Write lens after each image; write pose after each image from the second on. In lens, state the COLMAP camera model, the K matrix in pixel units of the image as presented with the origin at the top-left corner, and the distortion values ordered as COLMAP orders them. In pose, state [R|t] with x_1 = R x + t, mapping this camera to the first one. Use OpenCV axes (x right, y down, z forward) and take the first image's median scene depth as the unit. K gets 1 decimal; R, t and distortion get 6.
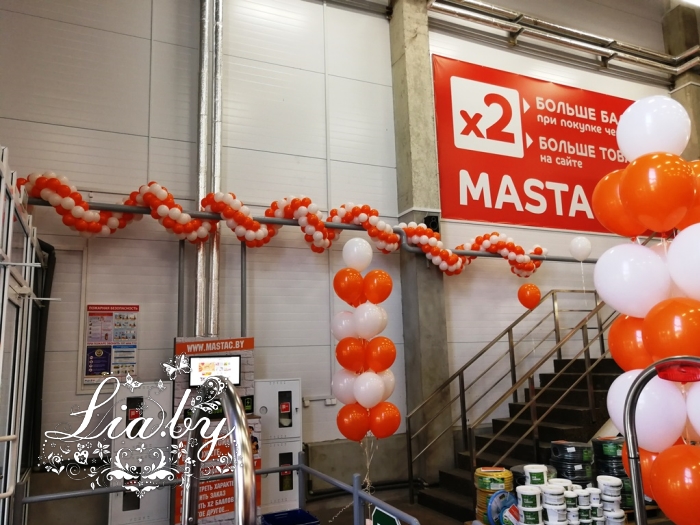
lens RADIAL K [[564.0, 0, 352.8], [0, 564.0, 263.3], [0, 0, 1]] dist [-0.011381, 0.047405]
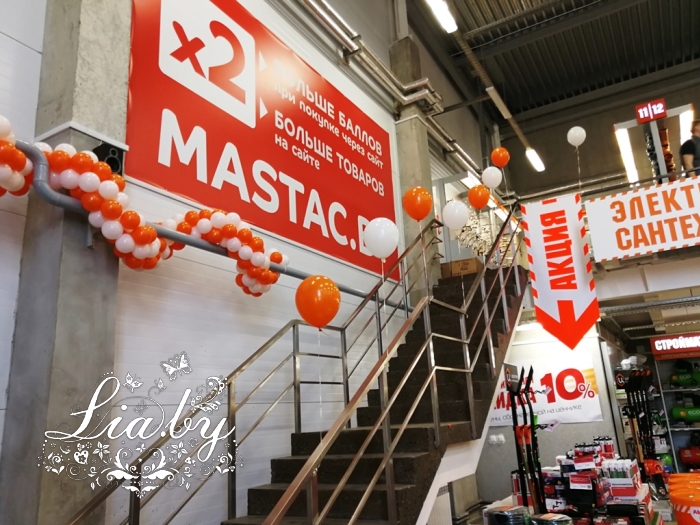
lens RADIAL K [[564.0, 0, 352.8], [0, 564.0, 263.3], [0, 0, 1]] dist [-0.011381, 0.047405]
pose [[0.817016, 0.136312, 0.560272, 0.043015], [-0.064873, 0.987217, -0.145585, 0.068508], [-0.572954, 0.082599, 0.815415, 0.415828]]
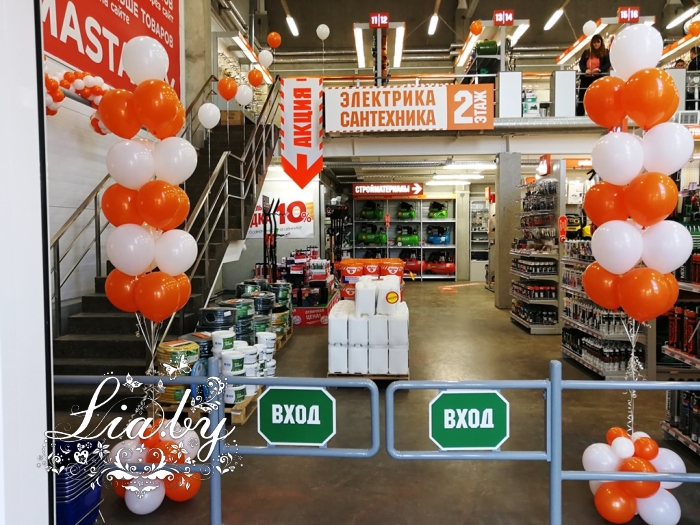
lens RADIAL K [[570.5, 0, 352.0], [0, 570.5, 256.2], [0, 0, 1]] dist [-0.012435, 0.005395]
pose [[0.461533, -0.009951, 0.887067, -0.274274], [-0.156058, 0.983433, 0.092228, 0.064537], [-0.873289, -0.181000, 0.452334, 0.228969]]
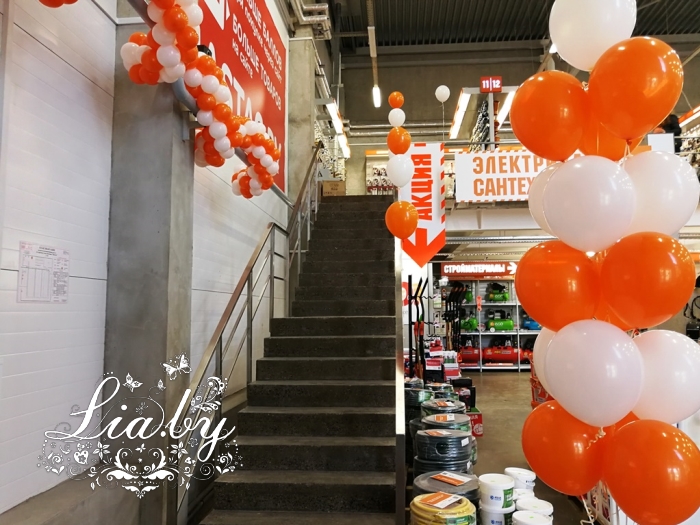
lens RADIAL K [[570.5, 0, 352.0], [0, 570.5, 256.2], [0, 0, 1]] dist [-0.012435, 0.005395]
pose [[0.483722, 0.114305, 0.867726, -0.211209], [-0.152612, 0.987262, -0.044976, 0.101113], [-0.861814, -0.110670, 0.495004, 0.515359]]
